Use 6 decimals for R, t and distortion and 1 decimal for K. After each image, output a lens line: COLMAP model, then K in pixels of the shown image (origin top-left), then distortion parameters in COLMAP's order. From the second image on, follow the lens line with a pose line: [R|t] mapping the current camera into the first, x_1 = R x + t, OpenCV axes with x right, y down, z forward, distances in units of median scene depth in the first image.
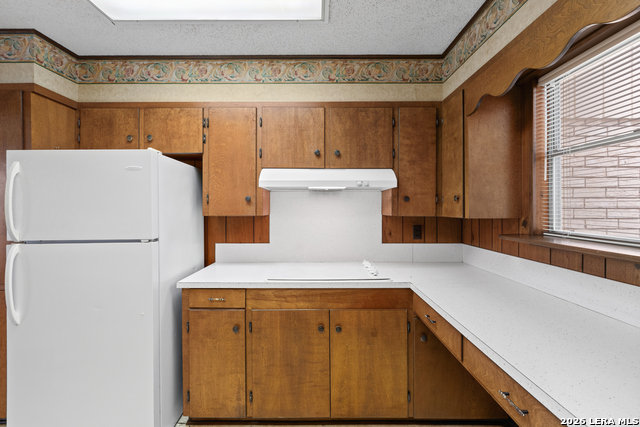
lens RADIAL K [[285.5, 0, 319.2], [0, 285.5, 209.9], [0, 0, 1]] dist [-0.000600, -0.002131]
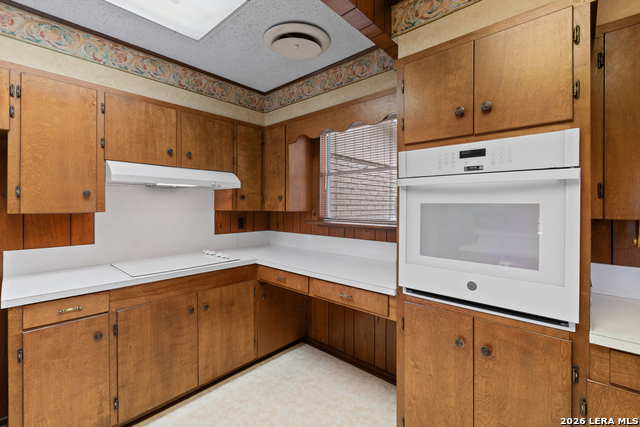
lens RADIAL K [[285.5, 0, 319.0], [0, 285.5, 209.7], [0, 0, 1]] dist [-0.000600, -0.002131]
pose [[0.664413, -0.009396, 0.747306, -0.435155], [0.001346, 0.999934, 0.011375, 0.003235], [-0.747364, -0.006552, 0.664382, -0.111570]]
